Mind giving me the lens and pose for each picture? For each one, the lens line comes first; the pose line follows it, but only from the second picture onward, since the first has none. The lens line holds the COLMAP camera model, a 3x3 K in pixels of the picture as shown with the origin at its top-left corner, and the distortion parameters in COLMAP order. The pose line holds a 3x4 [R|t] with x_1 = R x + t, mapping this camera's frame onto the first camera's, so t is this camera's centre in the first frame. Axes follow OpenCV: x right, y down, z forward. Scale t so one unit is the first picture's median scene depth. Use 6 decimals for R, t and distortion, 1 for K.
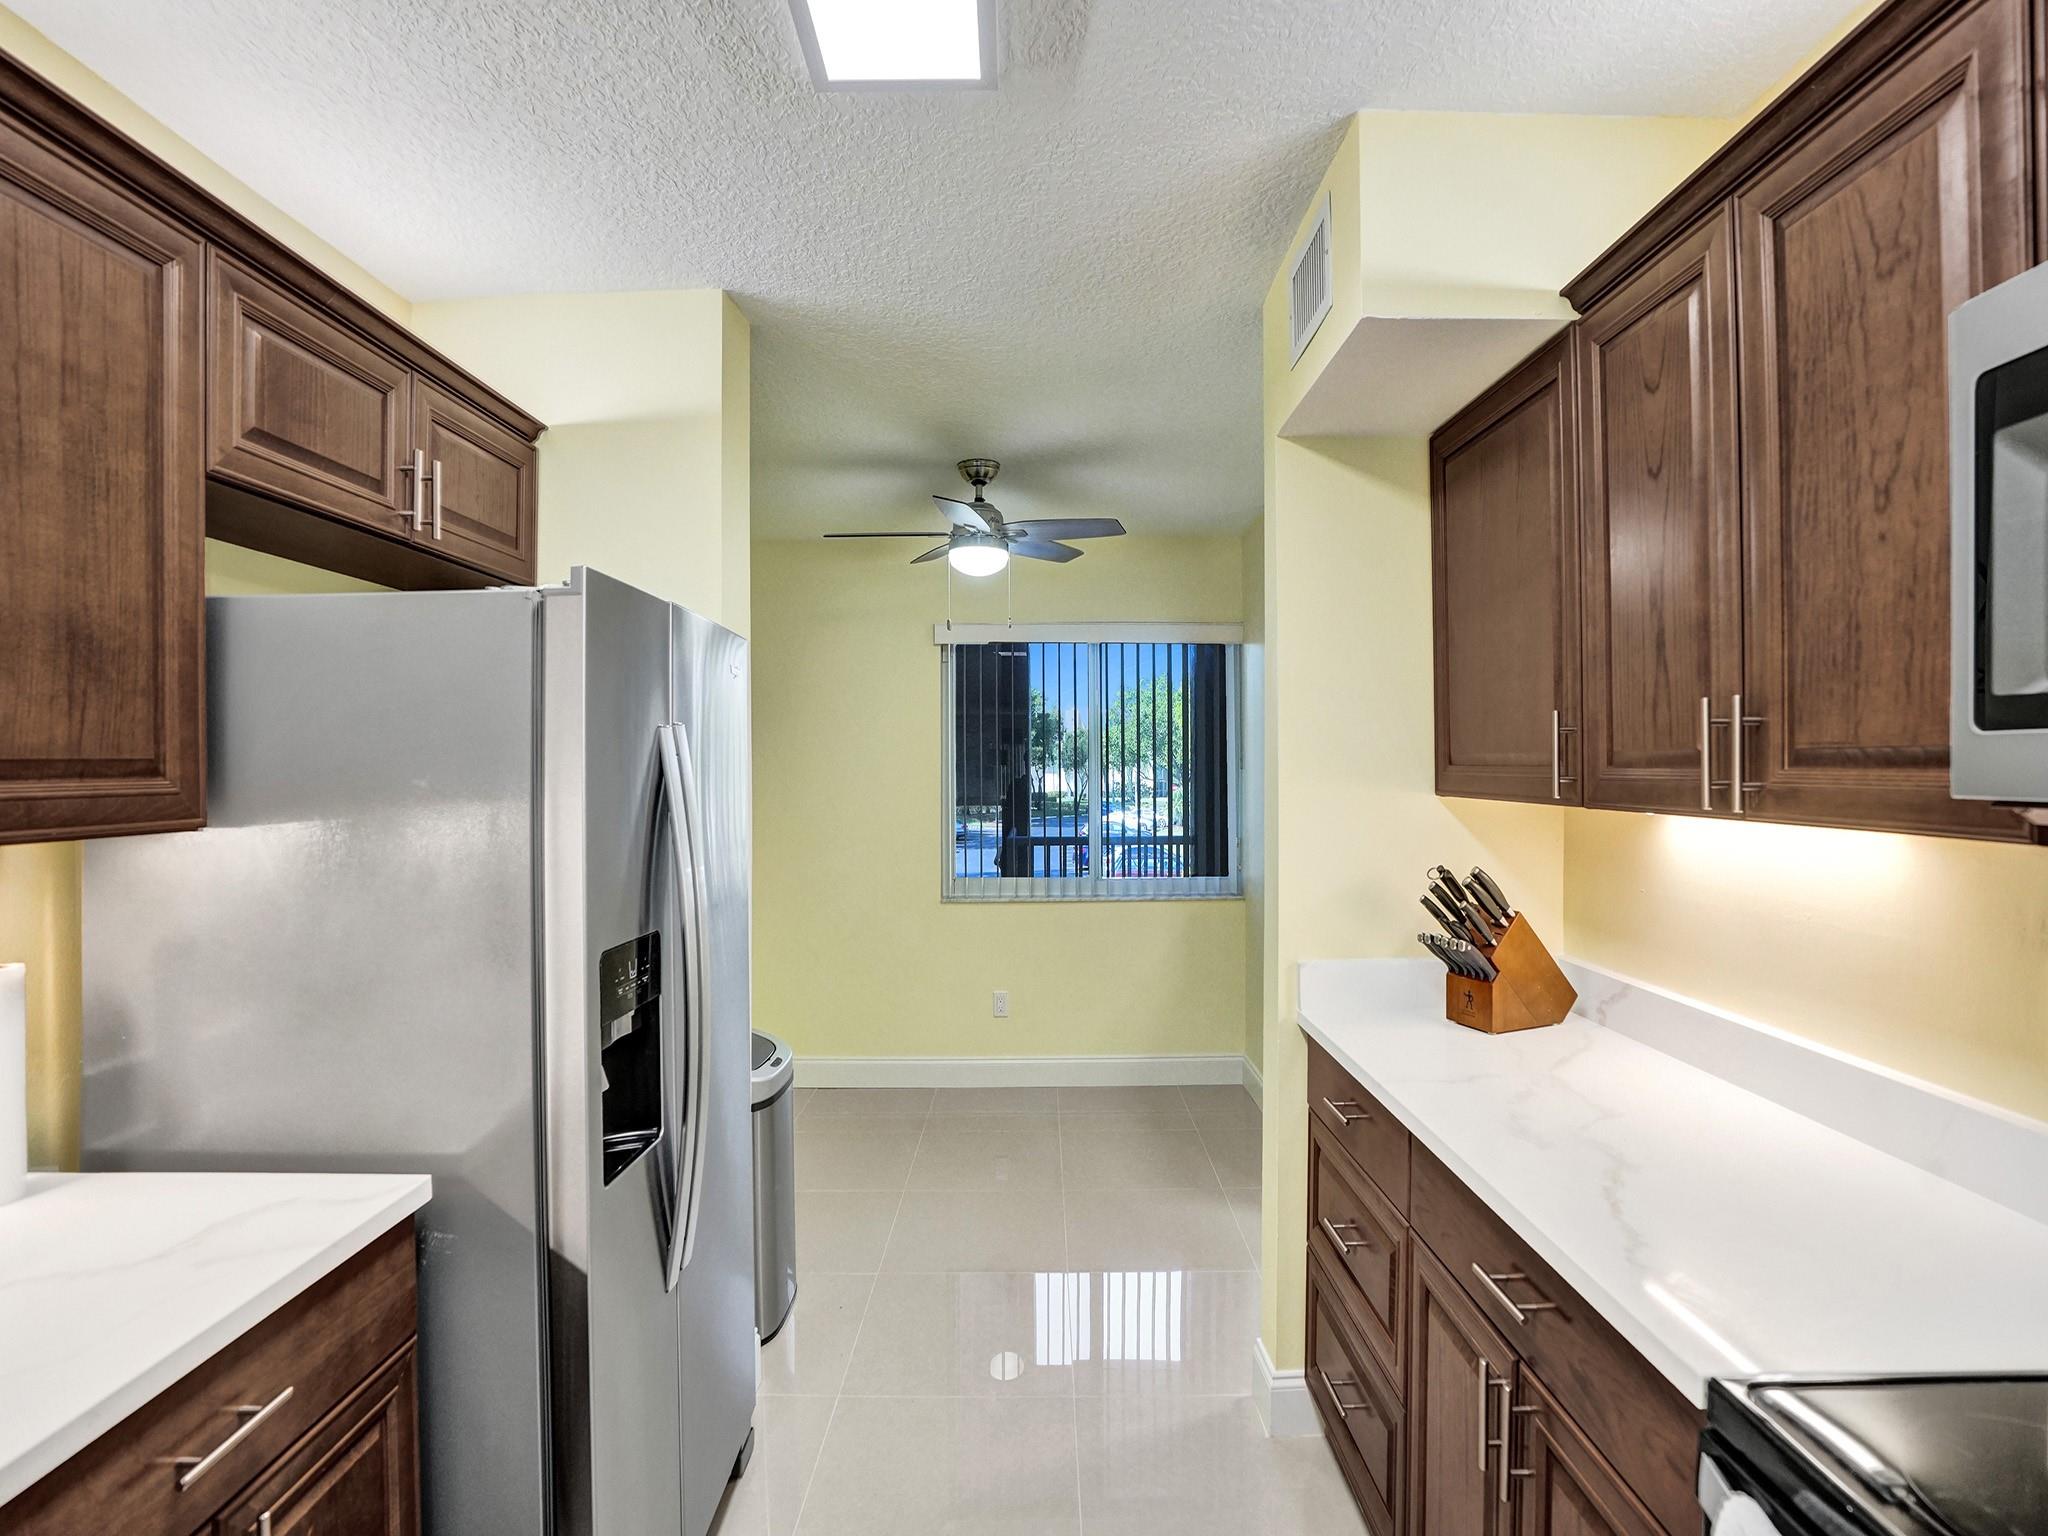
lens RADIAL K [[974.5, 0, 1025.6], [0, 974.5, 749.1], [0, 0, 1]] dist [-0.067695, 0.026072]
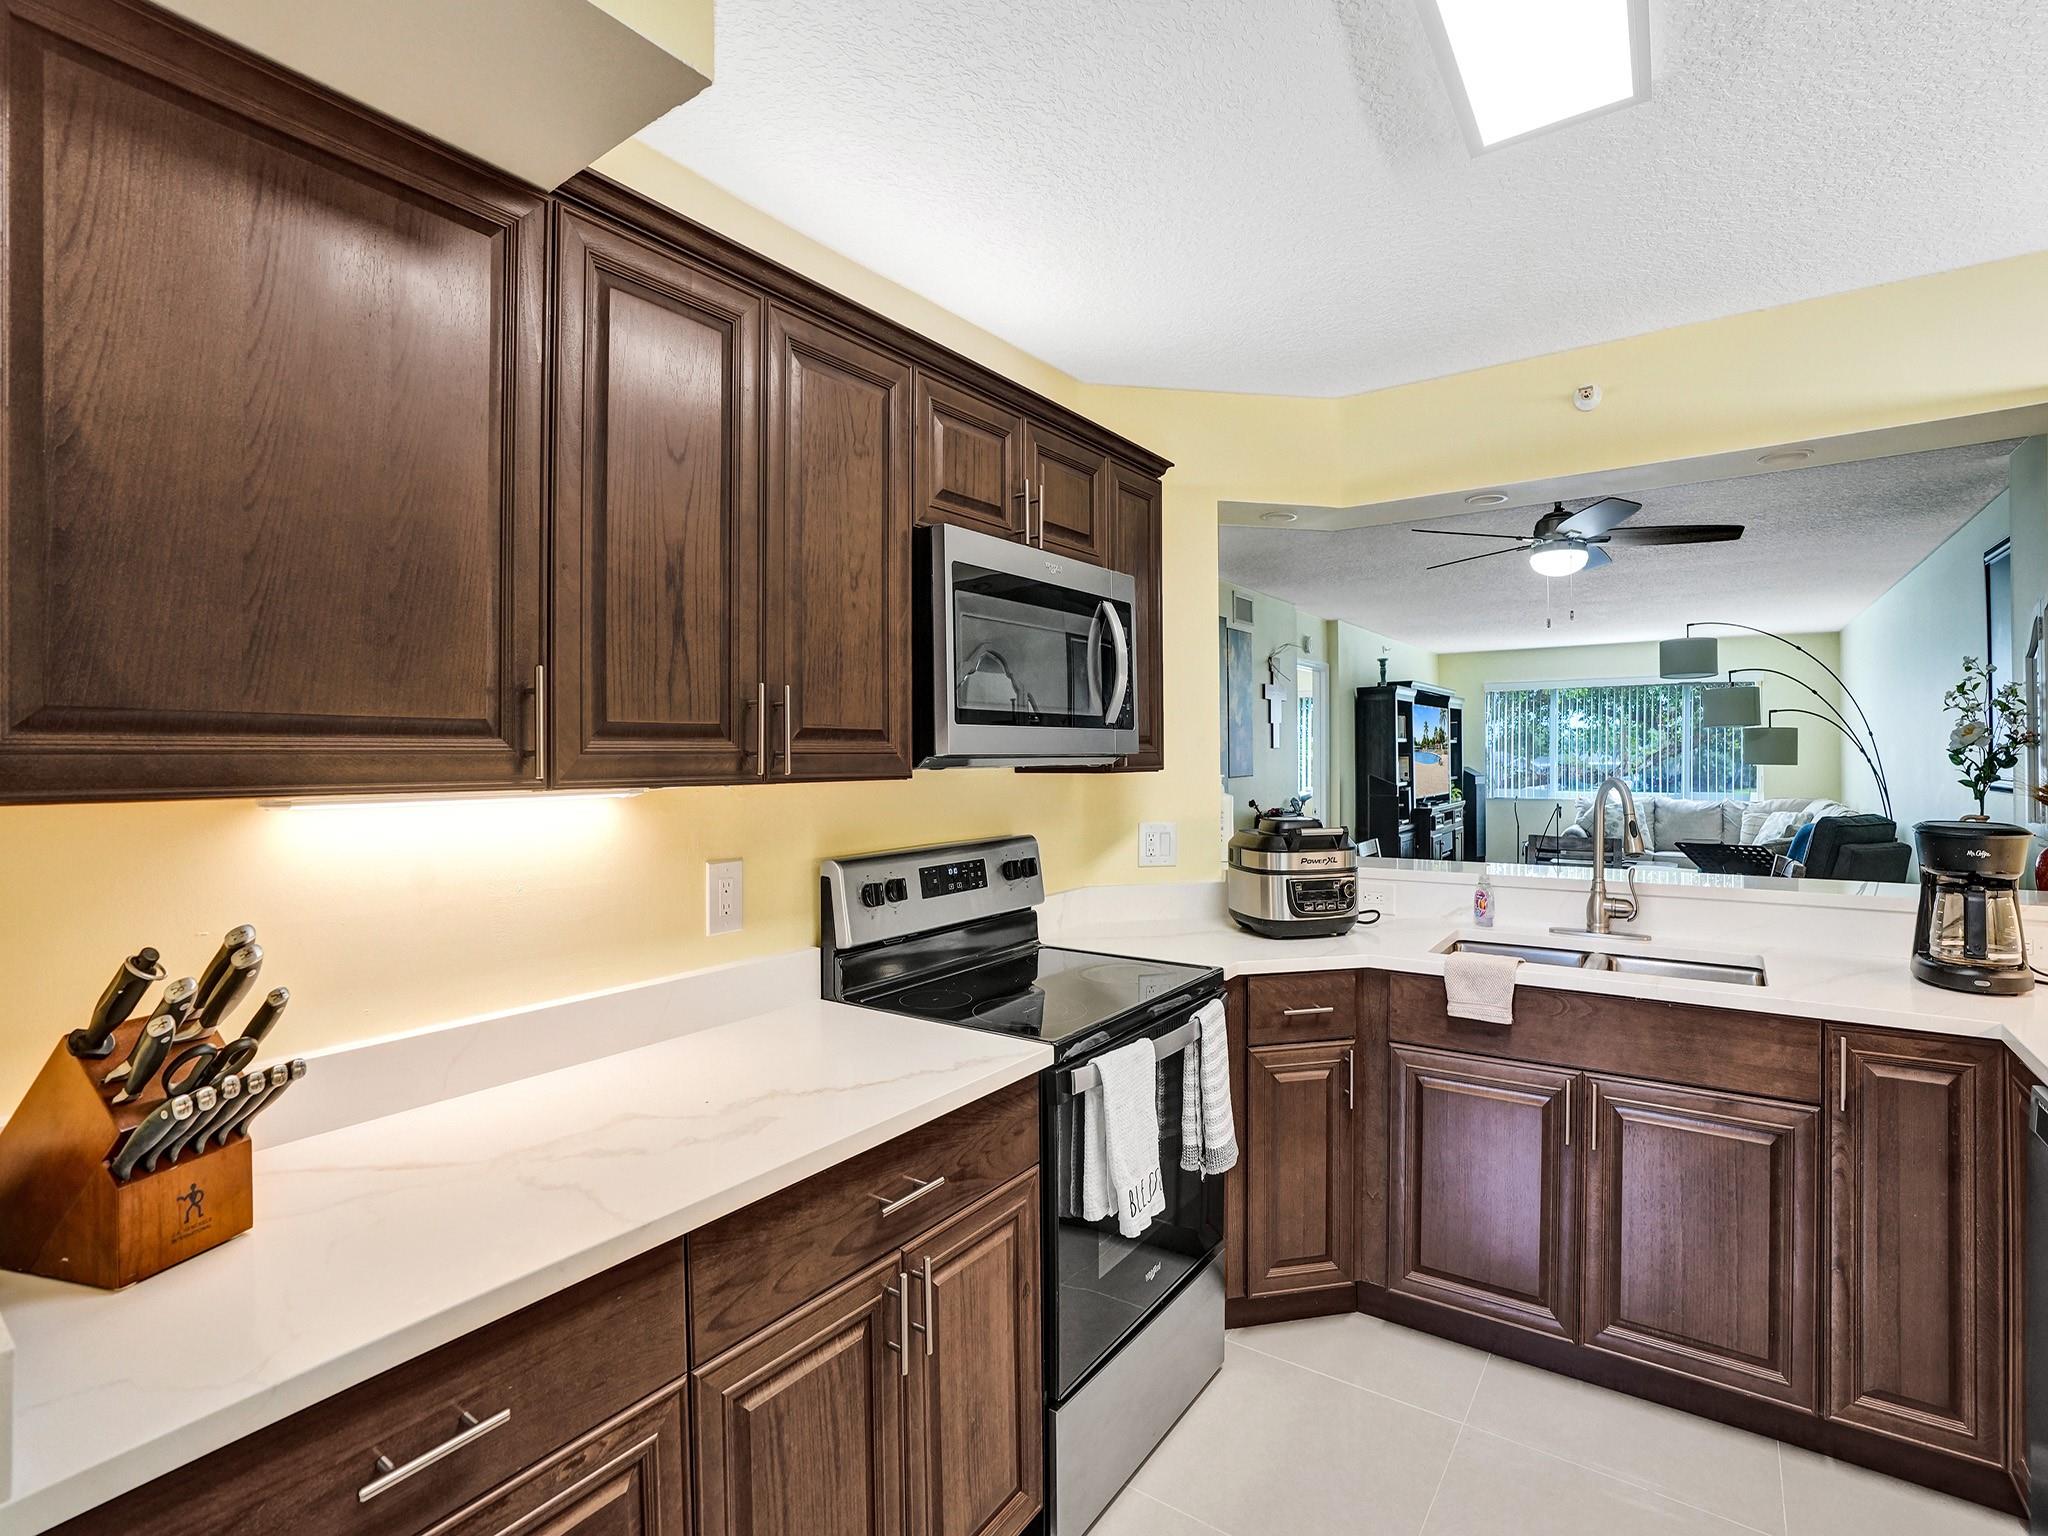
lens RADIAL K [[974.5, 0, 1025.6], [0, 974.5, 749.1], [0, 0, 1]] dist [-0.067695, 0.026072]
pose [[-0.813227, 0.016836, 0.581703, -0.289006], [0.005465, 0.999758, -0.021297, 0.059245], [-0.581921, -0.014140, -0.813122, 1.832971]]
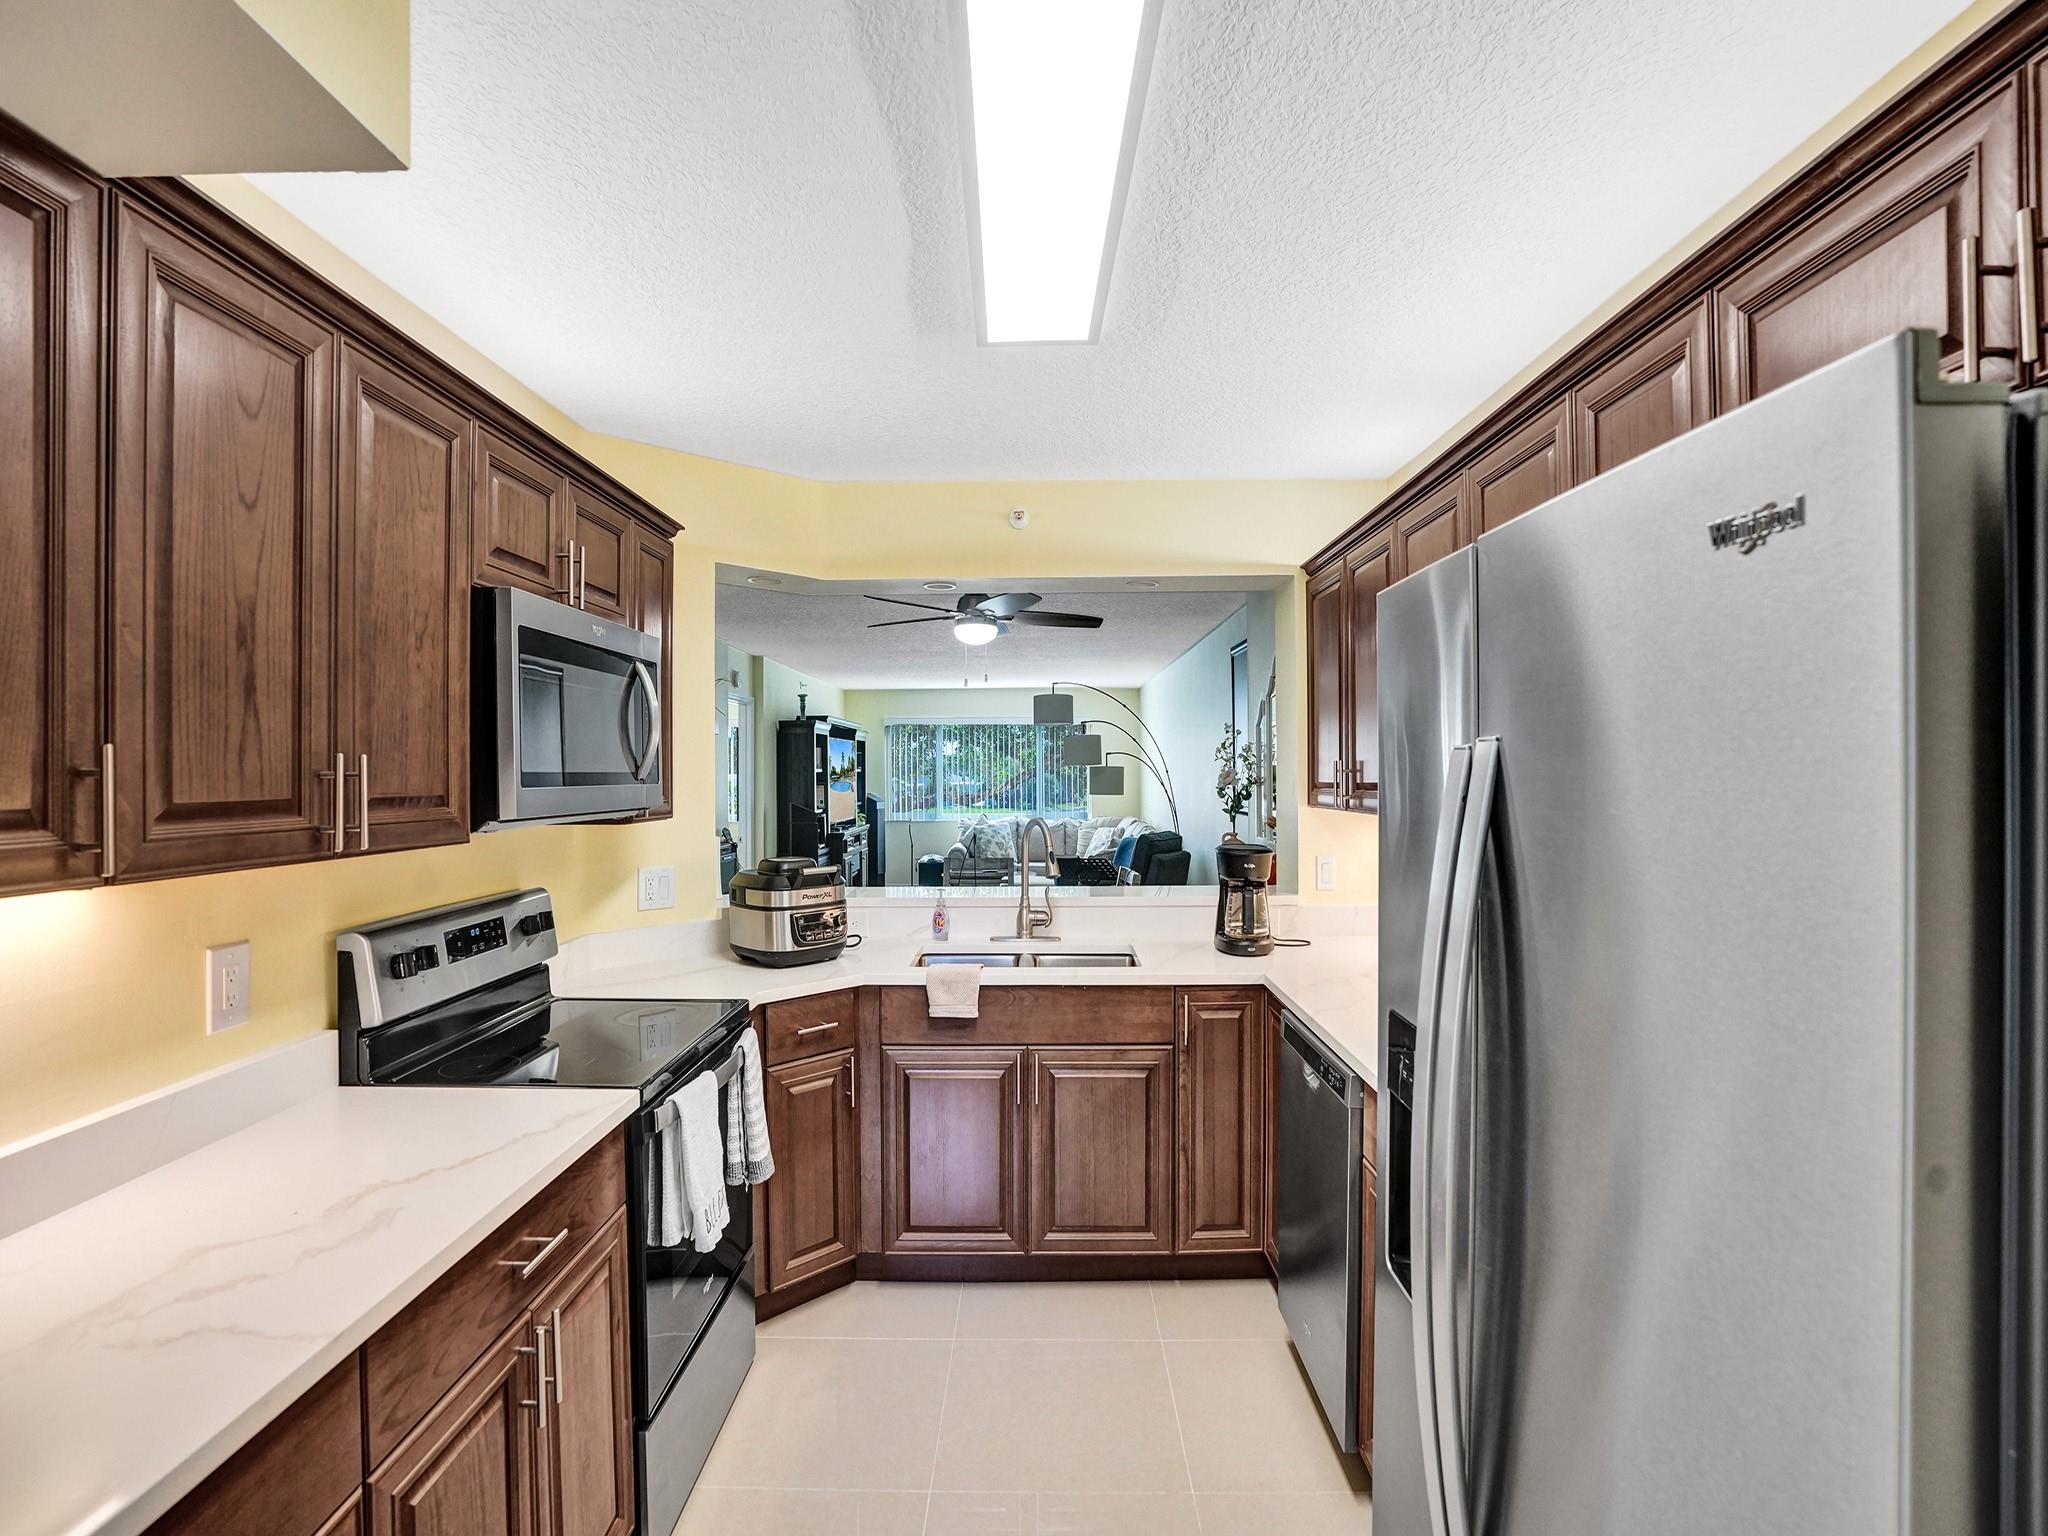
lens RADIAL K [[975.7, 0, 1024.0], [0, 975.7, 768.0], [0, 0, 1]] dist [-0.074351, 0.034941]
pose [[-0.999852, 0.013171, 0.011049, -0.122078], [0.012974, 0.999760, -0.017674, -0.006479], [-0.011279, -0.017528, -0.999783, 2.151576]]
